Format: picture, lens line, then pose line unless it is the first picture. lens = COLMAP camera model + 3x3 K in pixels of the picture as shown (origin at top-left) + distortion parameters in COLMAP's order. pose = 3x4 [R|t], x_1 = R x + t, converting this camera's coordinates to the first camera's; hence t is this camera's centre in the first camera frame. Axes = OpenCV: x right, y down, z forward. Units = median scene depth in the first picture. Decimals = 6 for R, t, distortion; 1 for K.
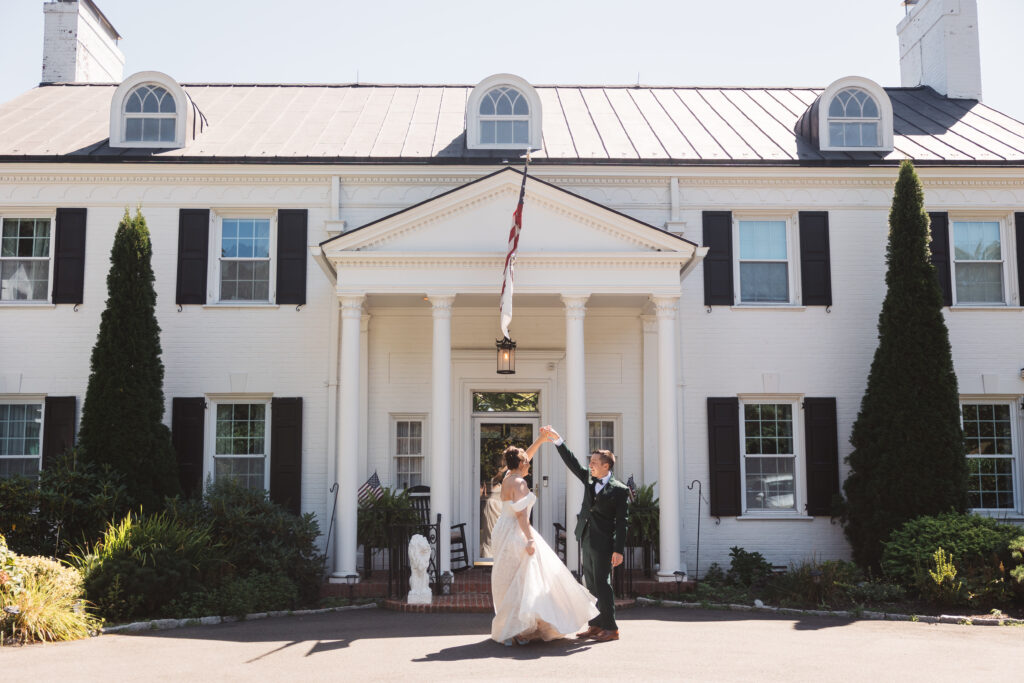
lens RADIAL K [[1103.7, 0, 512.0], [0, 1103.7, 341.5], [0, 0, 1]] dist [-0.005621, -0.001432]
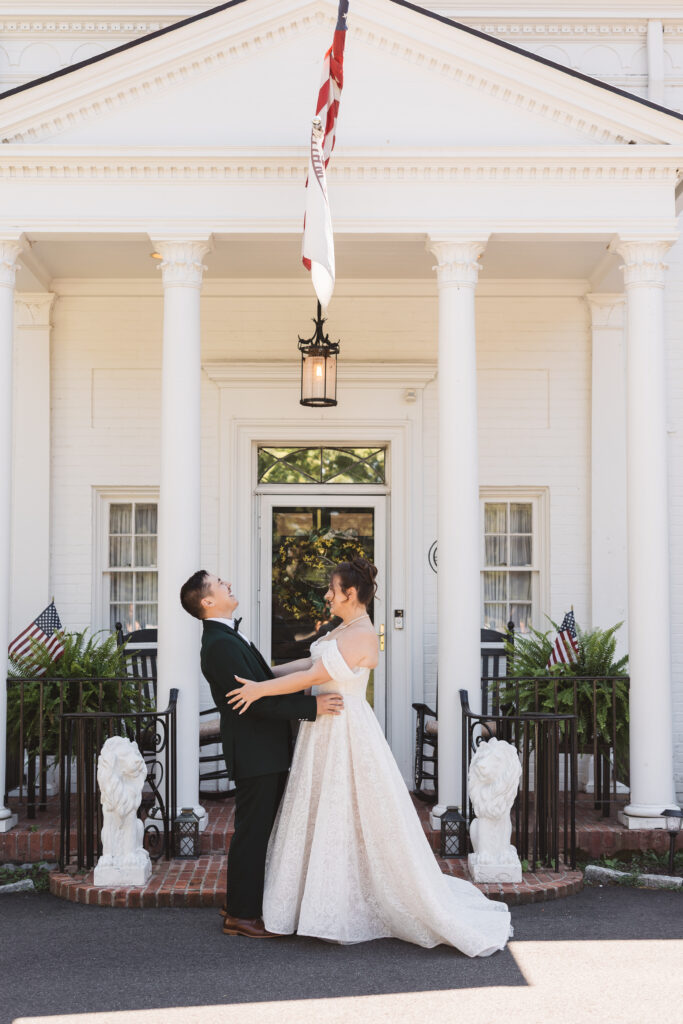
lens RADIAL K [[1475.0, 0, 341.5], [0, 1475.0, 512.0], [0, 0, 1]] dist [-0.019861, 0.009958]
pose [[0.999736, -0.000672, -0.022979, 0.021199], [0.002098, 0.998069, 0.062087, 0.037499], [0.022893, -0.062119, 0.997806, 0.348164]]
